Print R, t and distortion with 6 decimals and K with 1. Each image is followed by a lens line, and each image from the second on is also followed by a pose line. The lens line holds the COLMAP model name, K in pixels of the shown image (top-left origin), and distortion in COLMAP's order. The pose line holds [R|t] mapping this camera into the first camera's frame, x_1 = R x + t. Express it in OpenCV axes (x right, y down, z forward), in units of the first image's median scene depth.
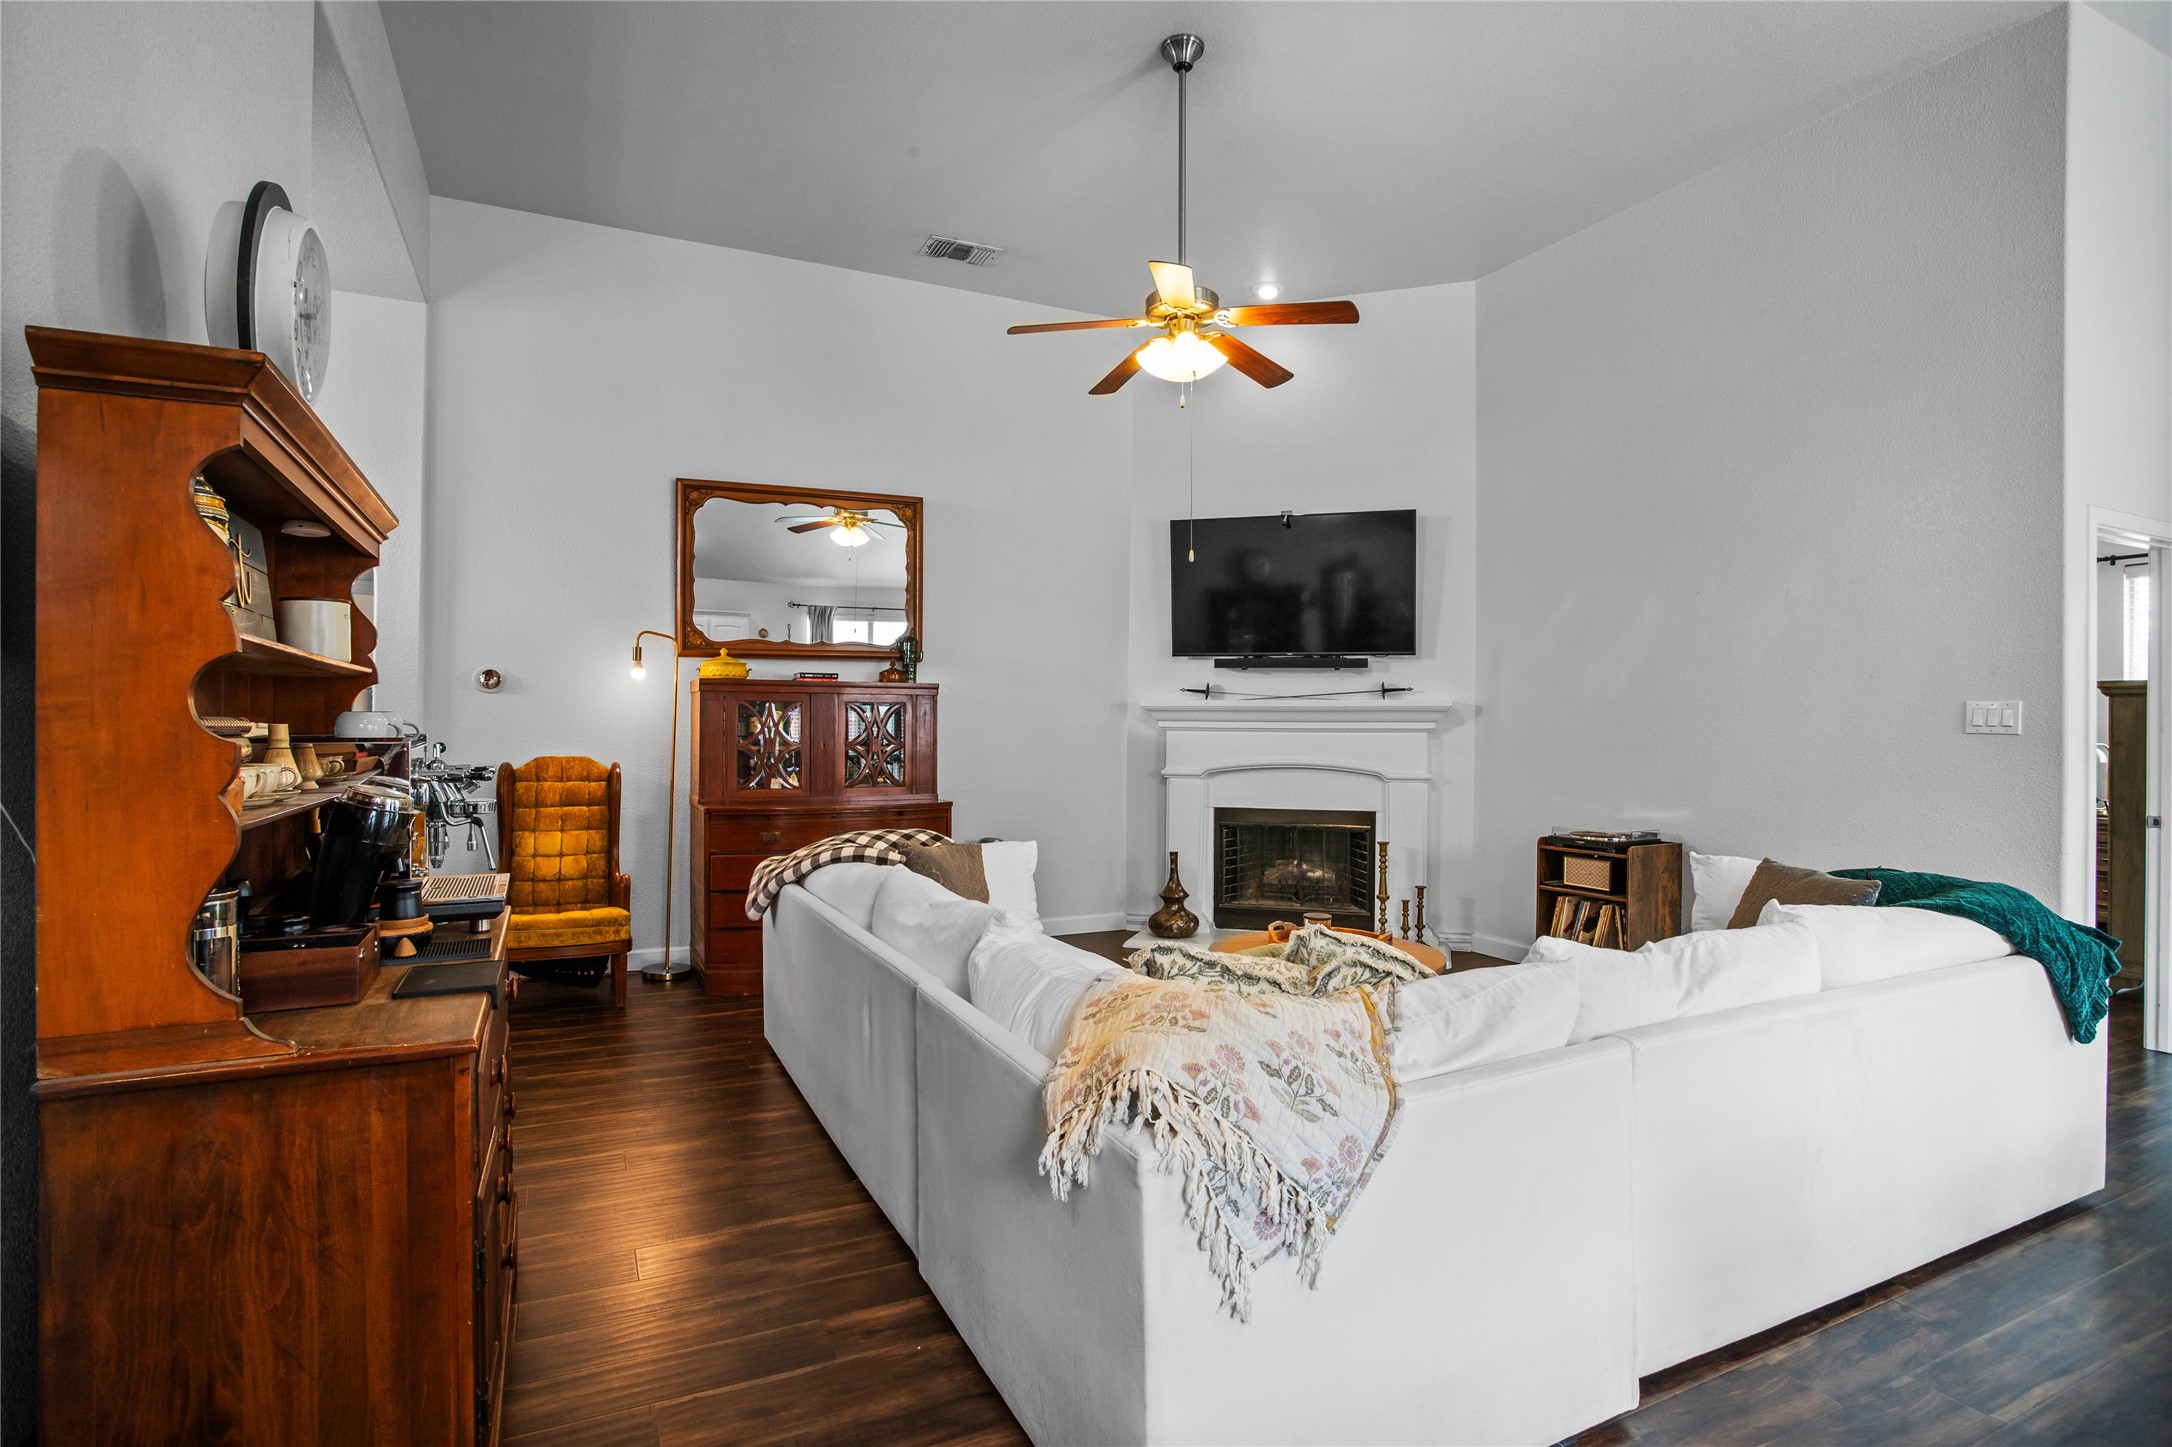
lens RADIAL K [[1064.5, 0, 1068.3], [0, 1064.5, 728.3], [0, 0, 1]] dist [-0.070898, 0.029622]
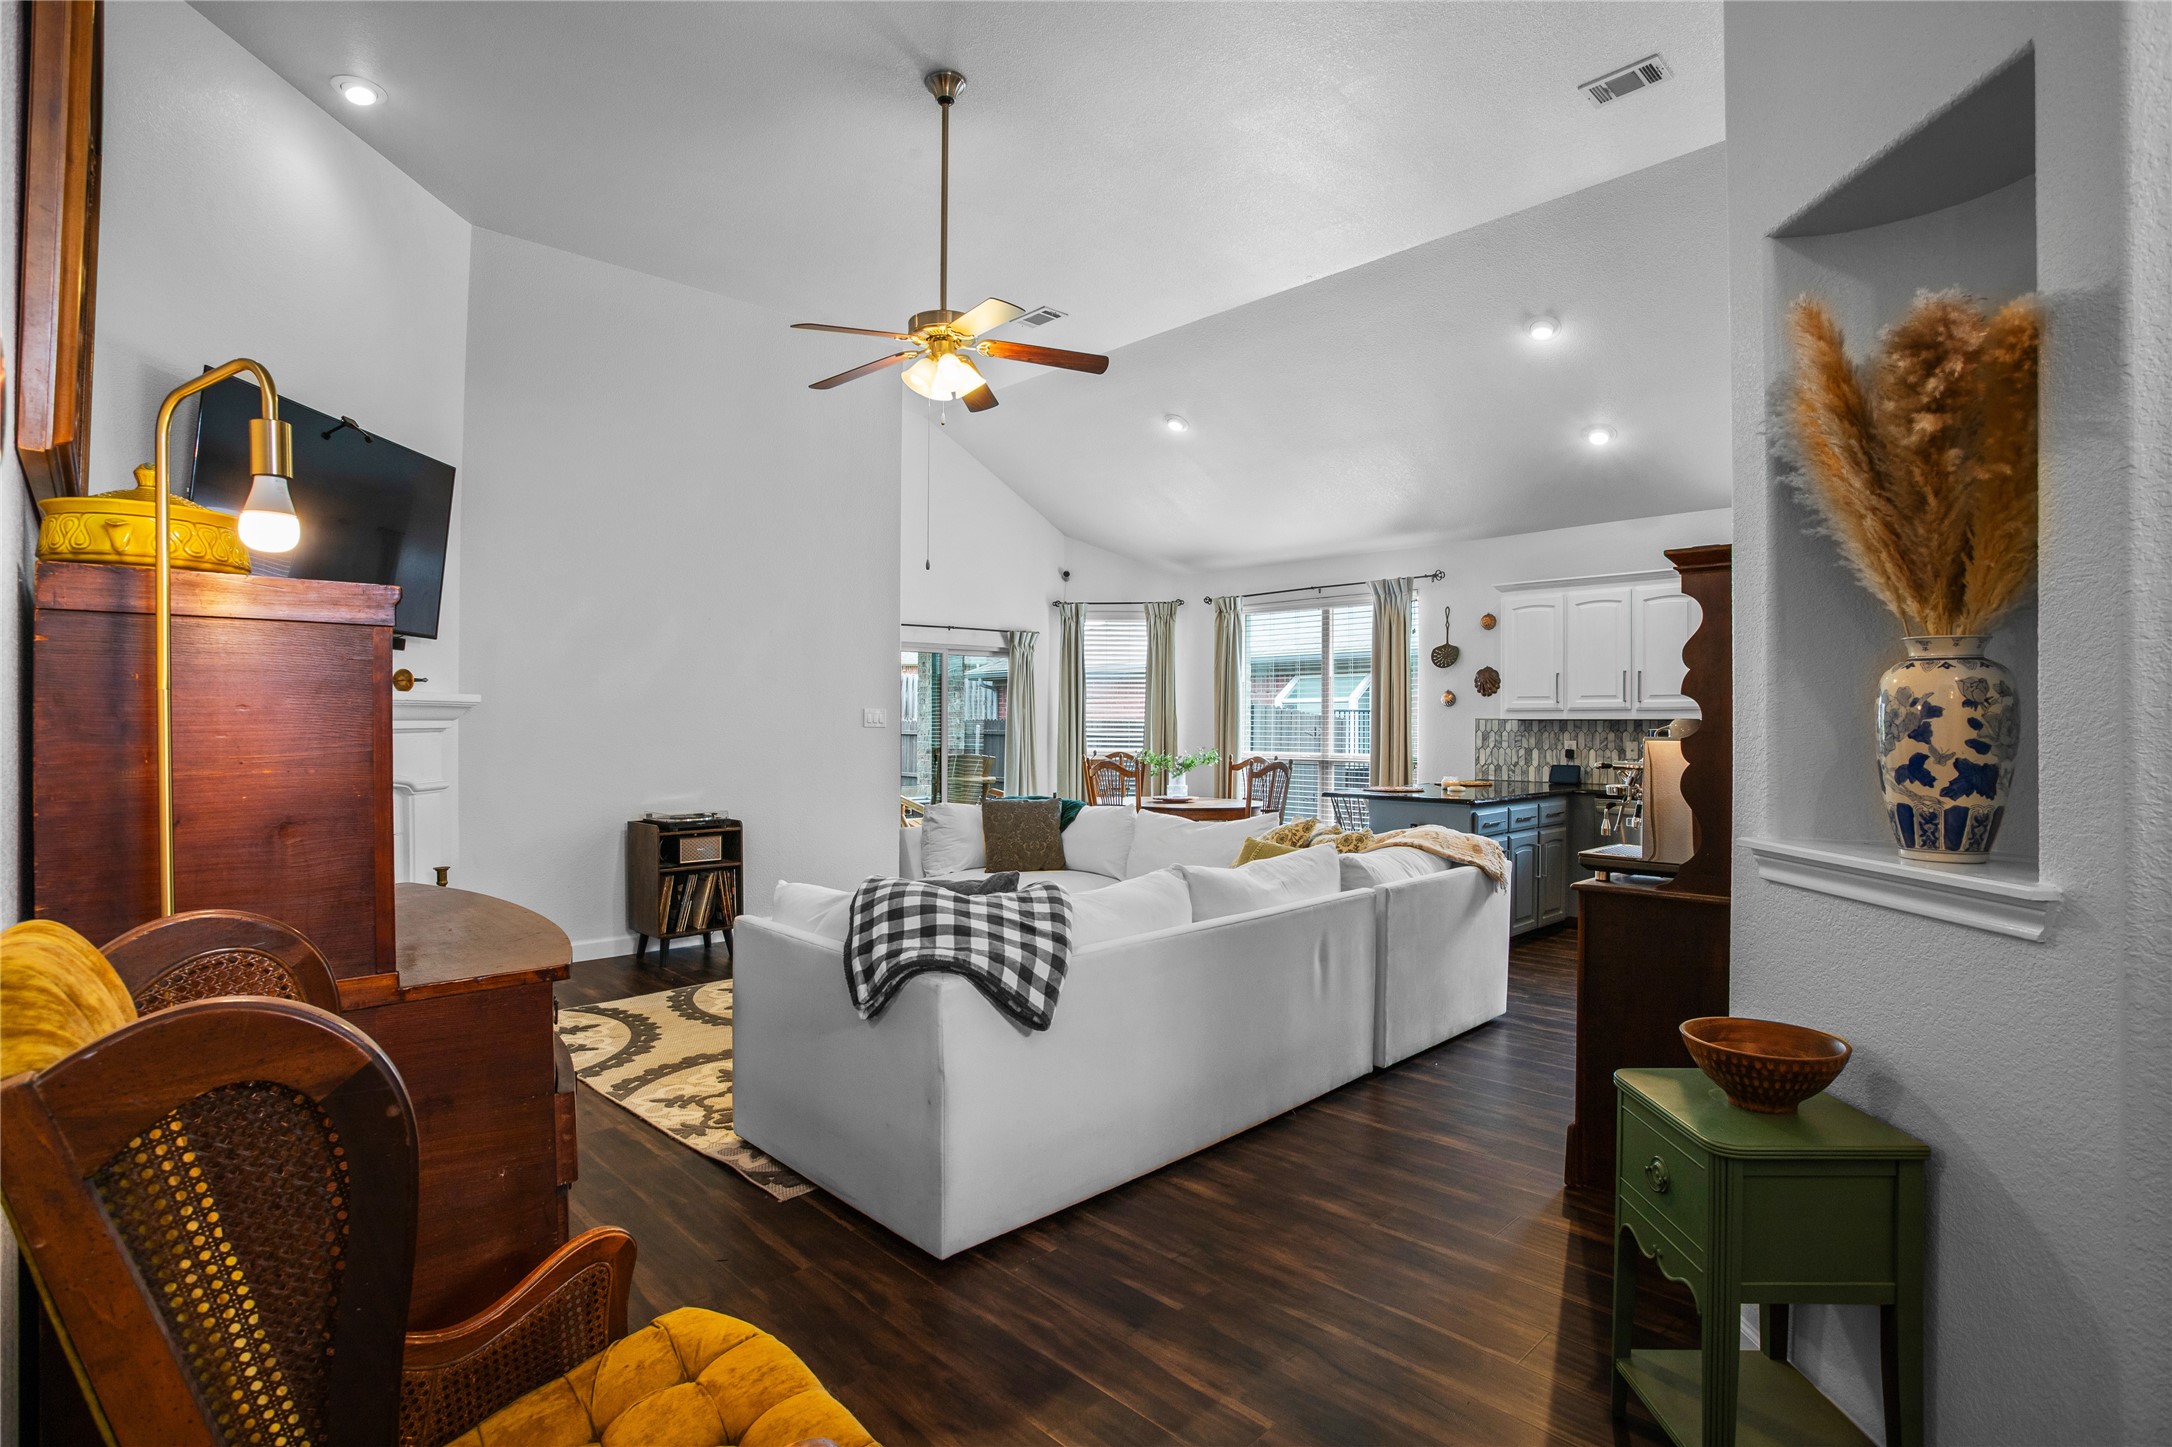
lens RADIAL K [[1064.5, 0, 1068.3], [0, 1064.5, 728.3], [0, 0, 1]] dist [-0.070898, 0.029622]
pose [[-0.324555, -0.006667, 0.945843, -0.601380], [0.002960, 0.999963, 0.008064, -0.004520], [-0.945862, 0.005417, -0.324523, 0.789808]]
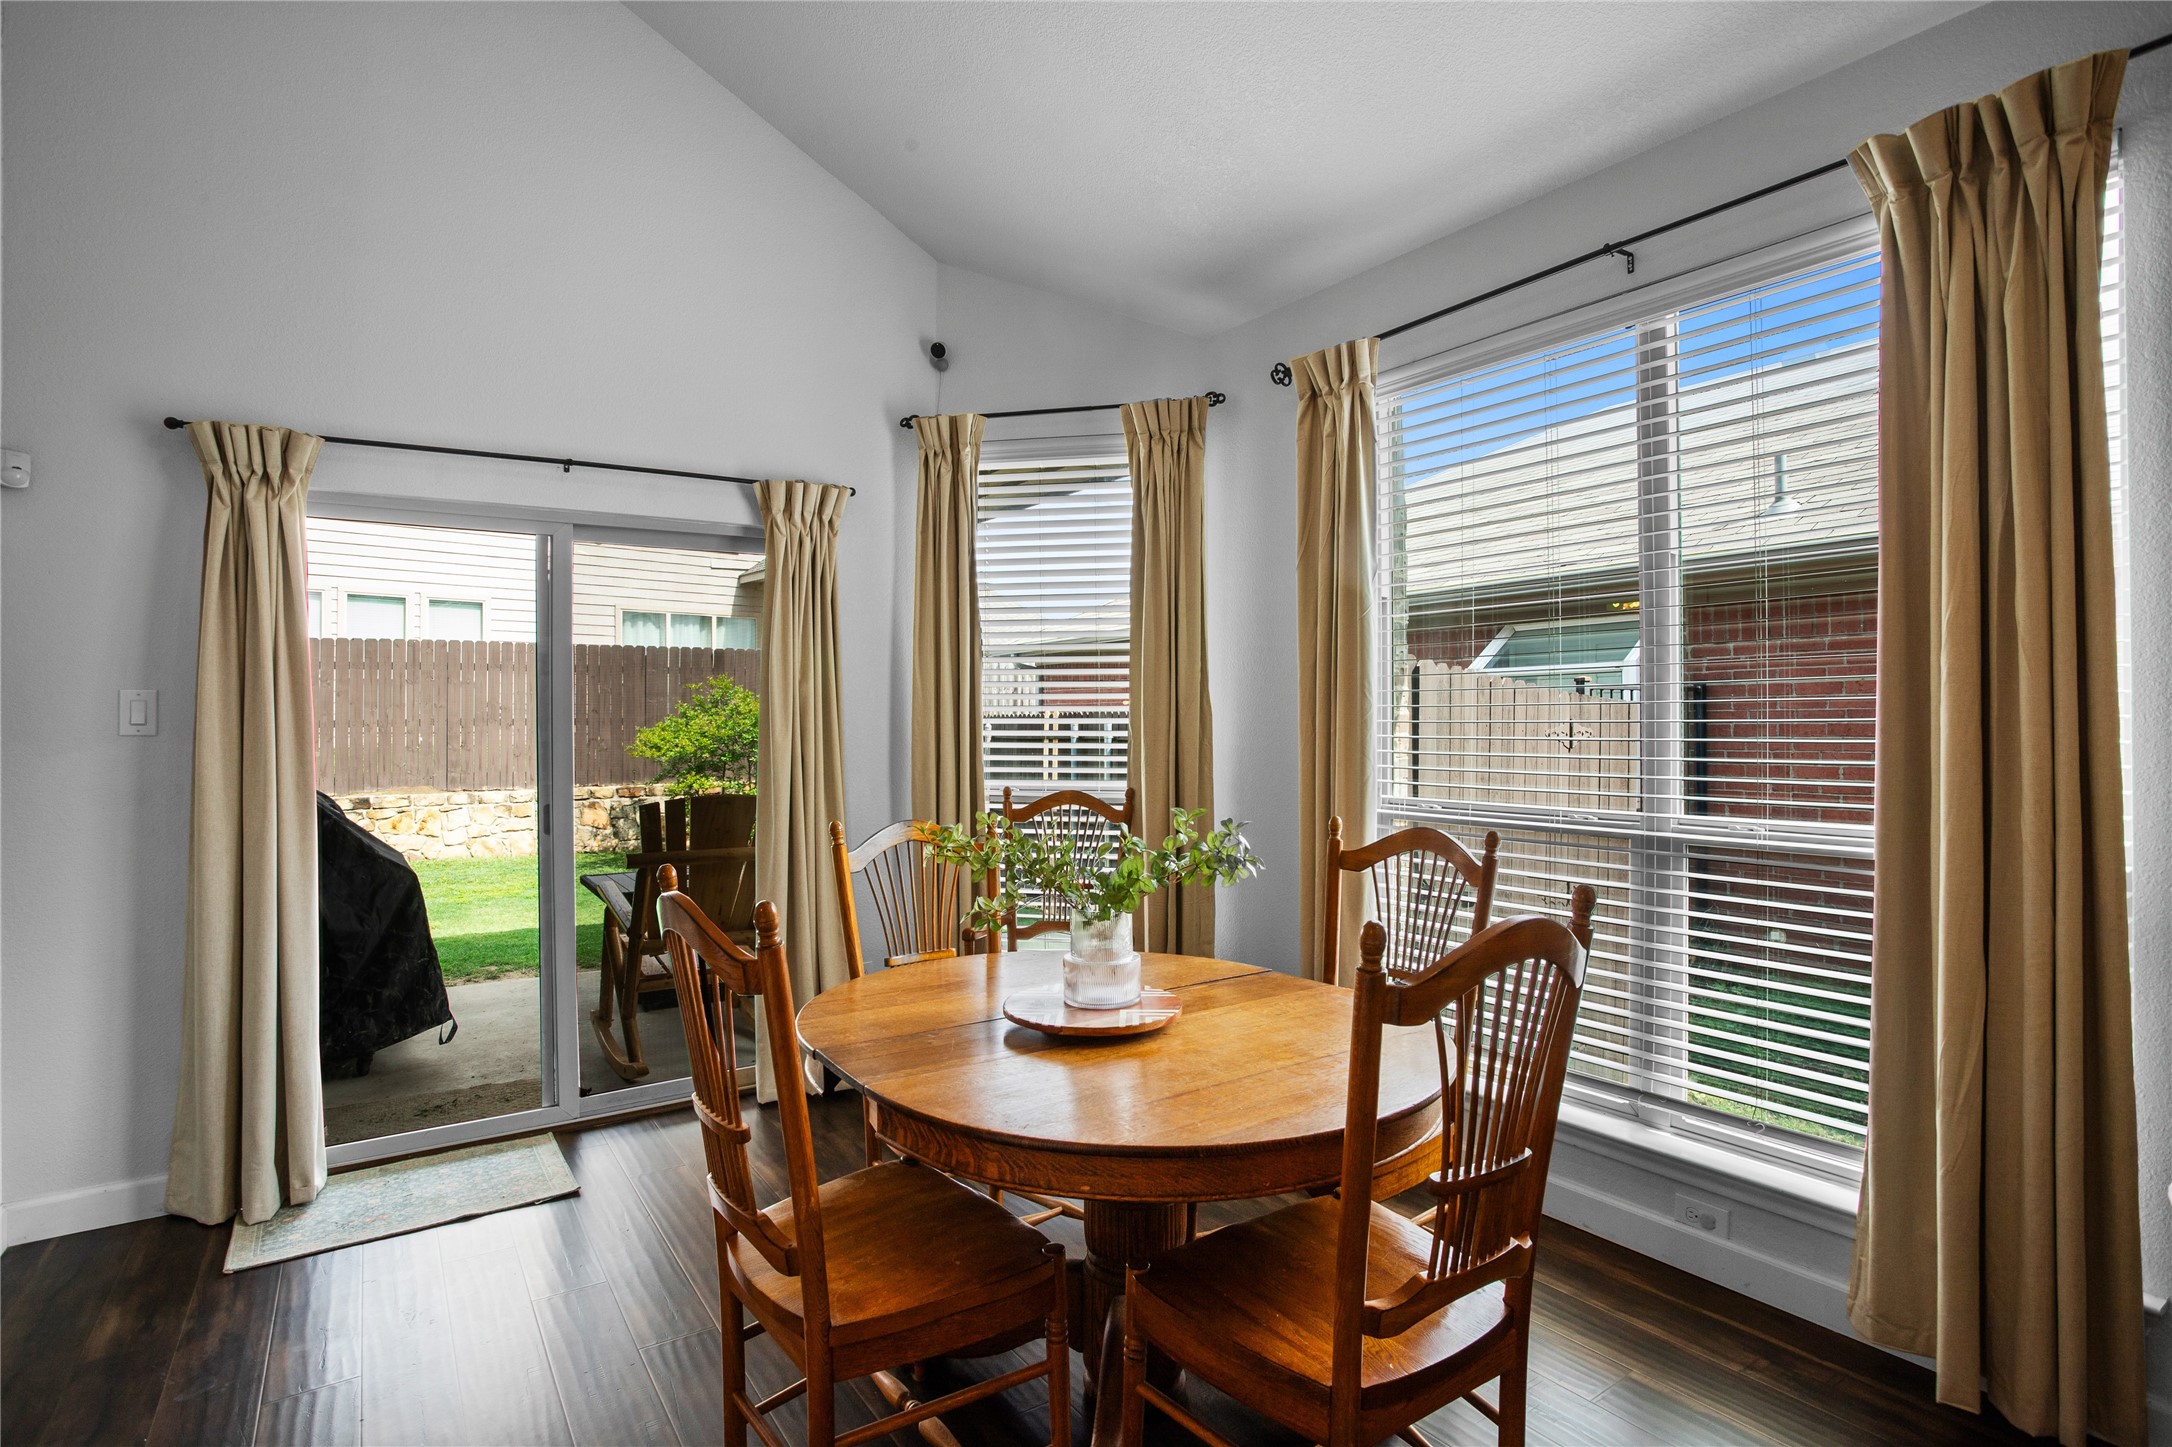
lens RADIAL K [[1087.7, 0, 1058.1], [0, 1087.7, 723.6], [0, 0, 1]] dist [-0.093044, 0.047176]
pose [[-0.157400, -0.000803, 0.987535, 0.267249], [0.010531, 0.999941, 0.002491, 0.002456], [-0.987479, 0.010792, -0.157383, 0.296617]]
